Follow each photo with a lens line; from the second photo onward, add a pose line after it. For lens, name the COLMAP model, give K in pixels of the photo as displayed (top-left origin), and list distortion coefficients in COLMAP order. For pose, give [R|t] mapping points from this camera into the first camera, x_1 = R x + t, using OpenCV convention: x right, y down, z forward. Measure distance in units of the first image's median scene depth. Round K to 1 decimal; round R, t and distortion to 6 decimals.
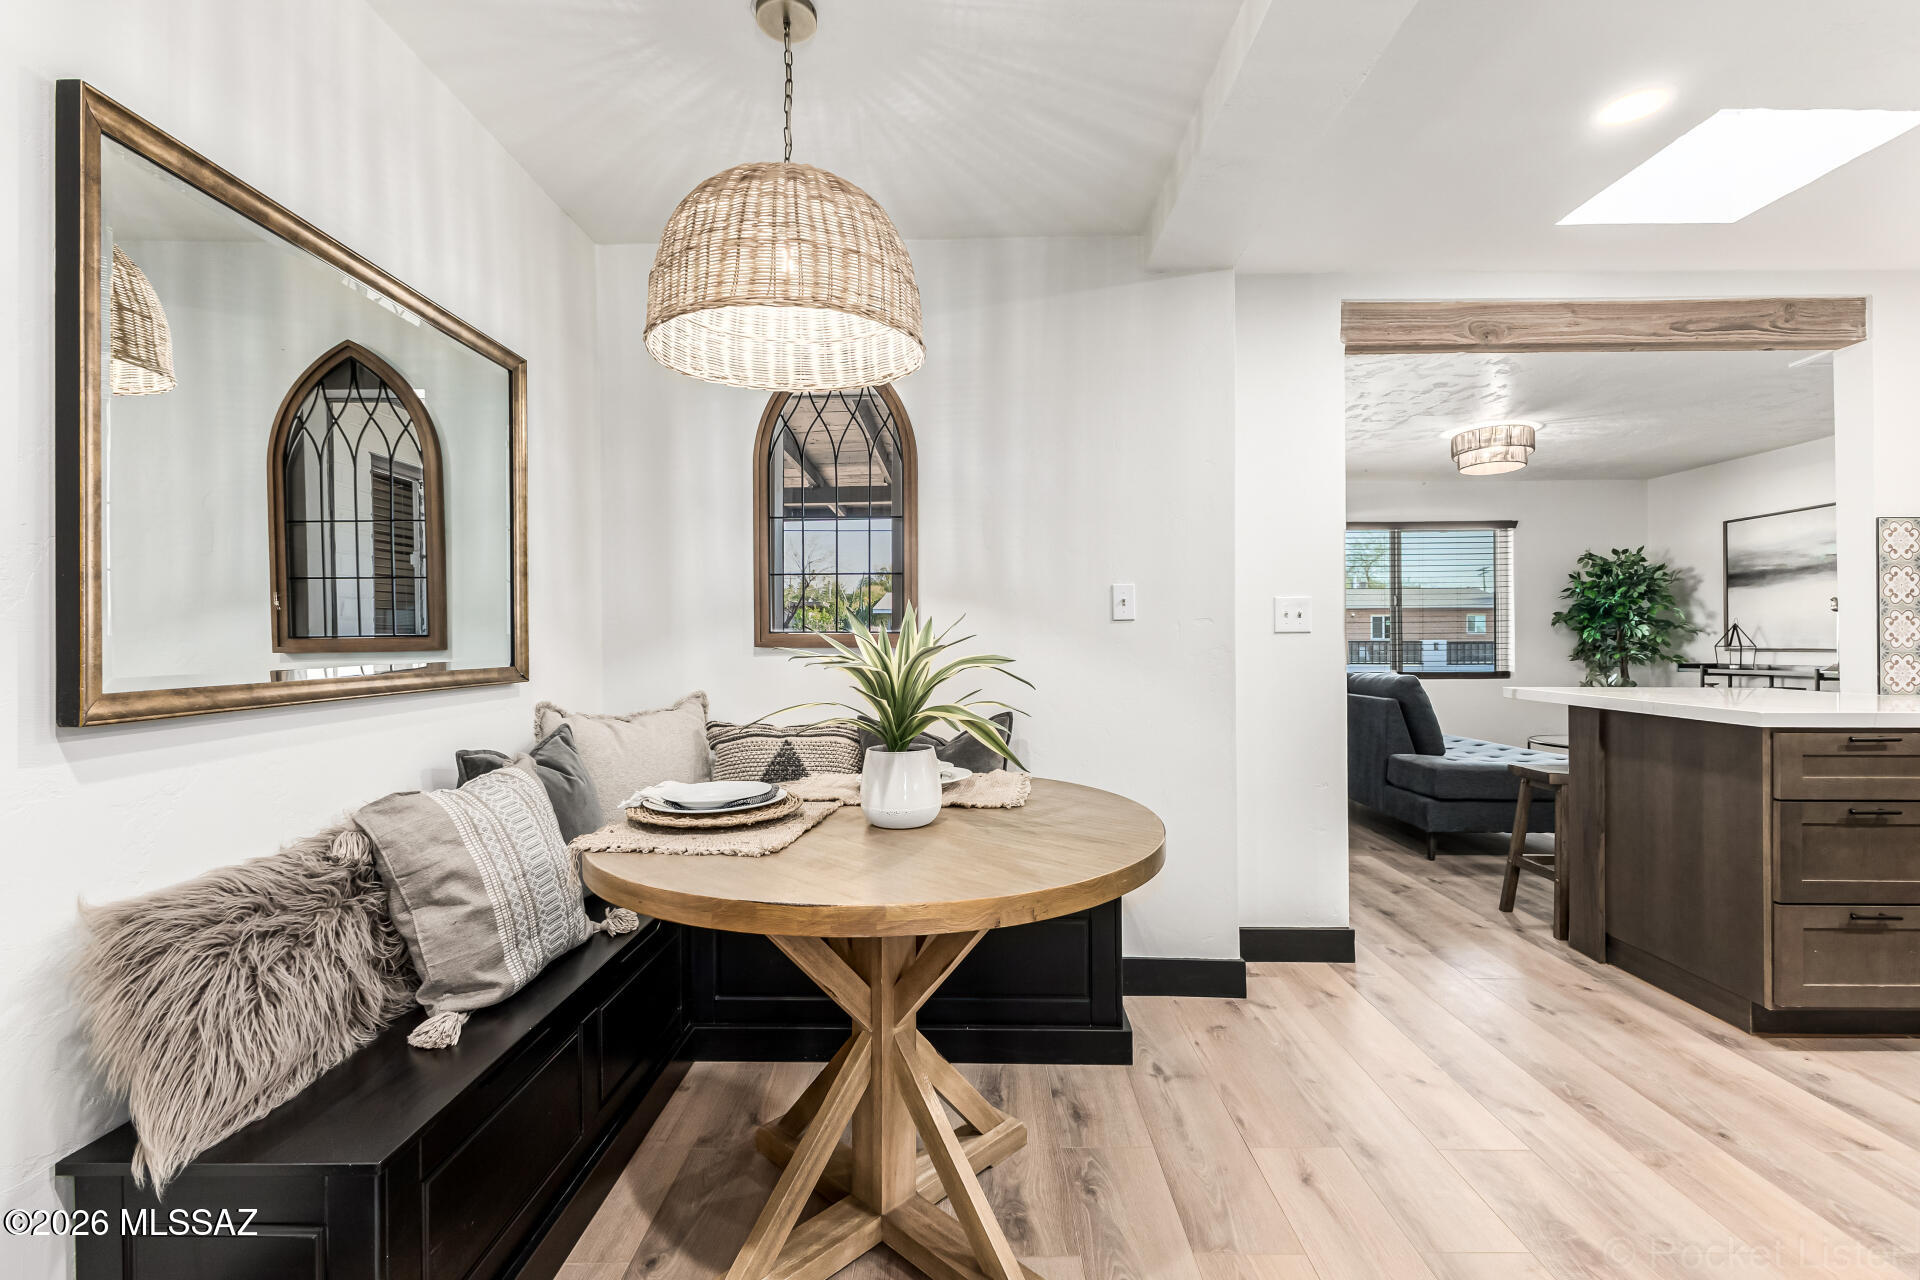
lens RADIAL K [[831.0, 0, 965.7], [0, 831.0, 634.0], [0, 0, 1]] dist [0.007622, -0.000595]
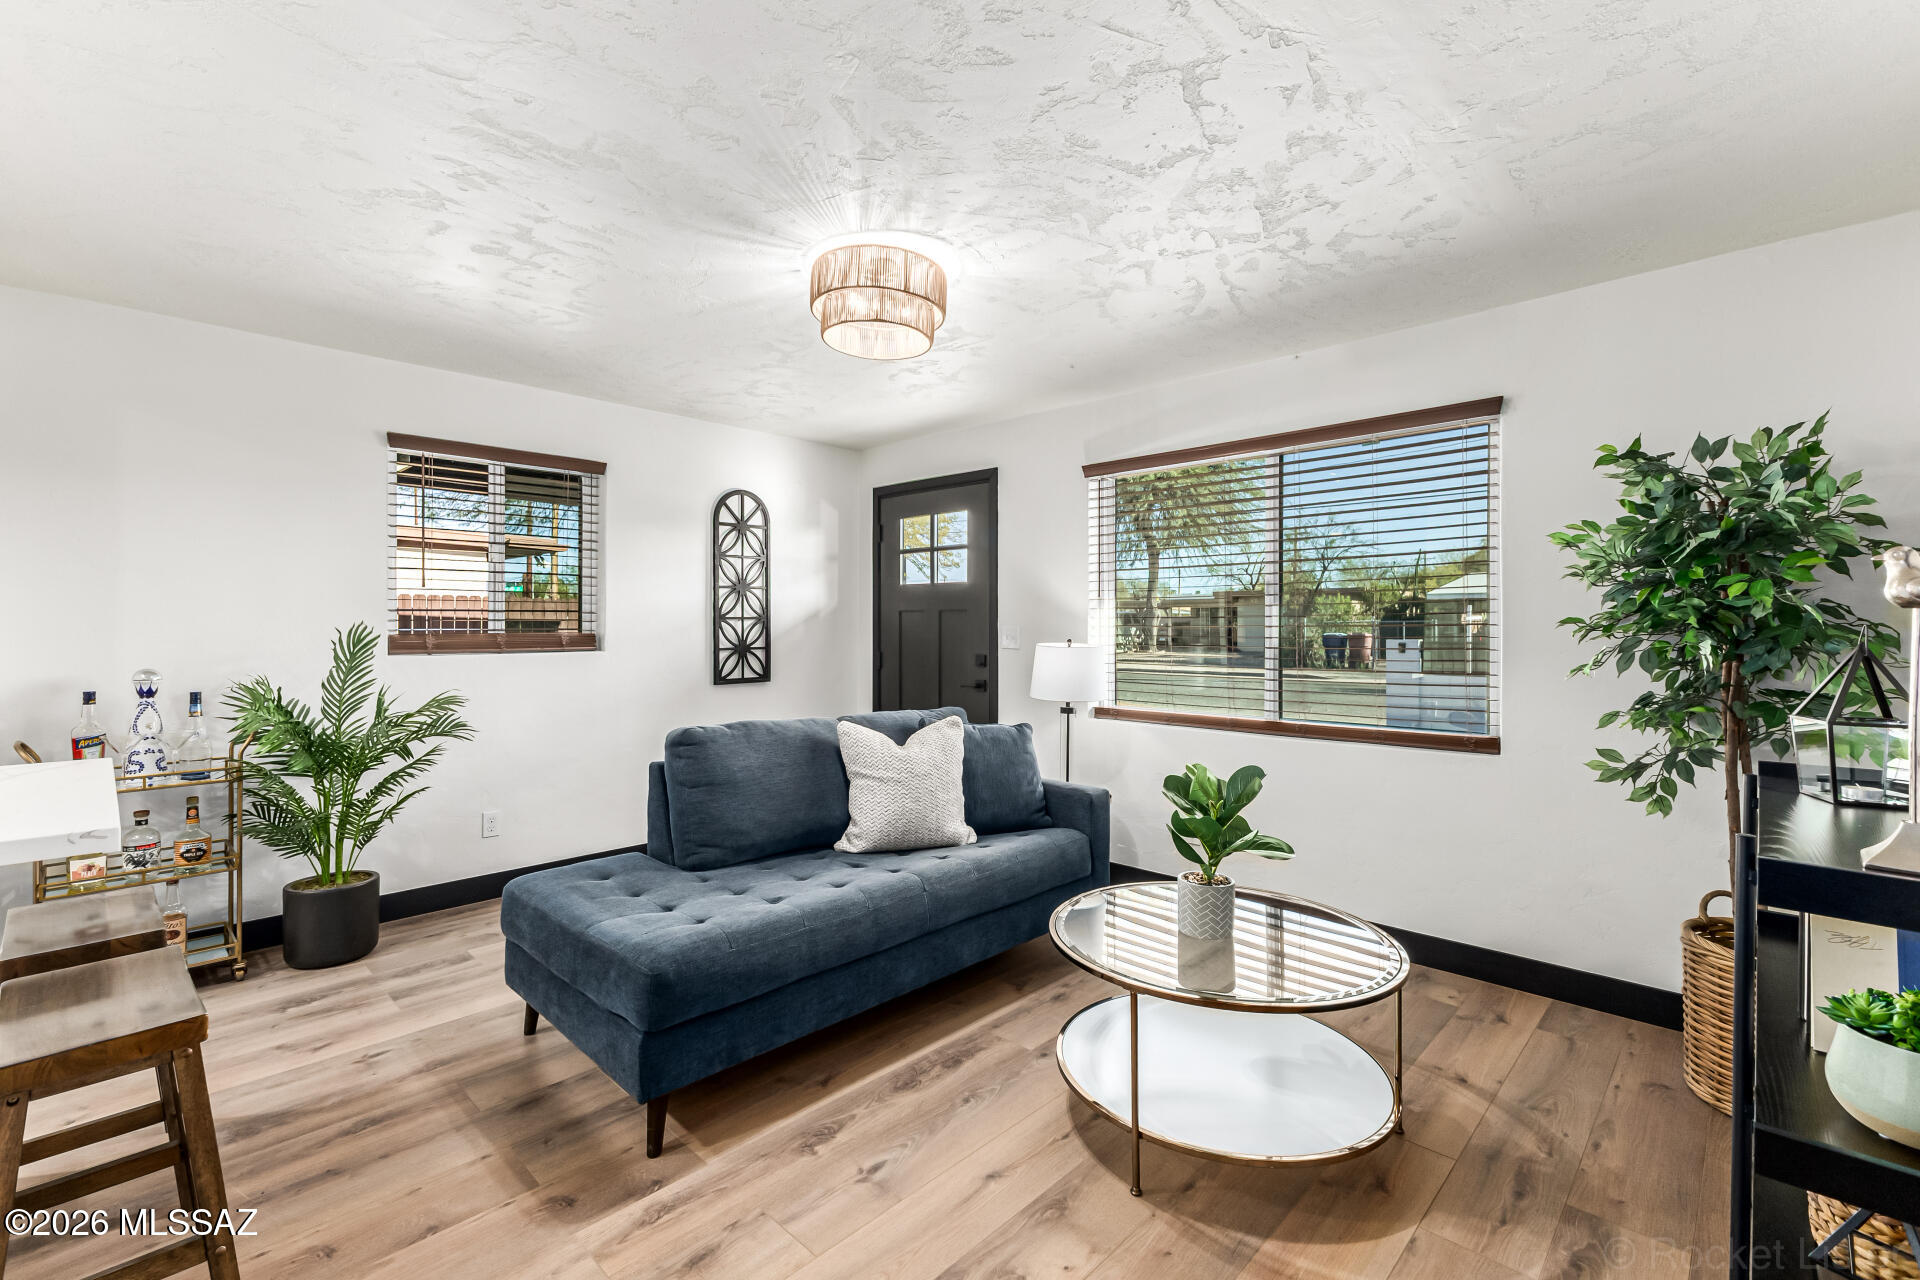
lens RADIAL K [[831.0, 0, 965.7], [0, 831.0, 634.0], [0, 0, 1]] dist [0.007622, -0.000595]
pose [[0.720015, 0.007368, -0.693919, 0.880120], [0.005057, 0.999861, 0.015863, -0.022085], [0.693940, -0.014931, 0.719878, 0.570900]]
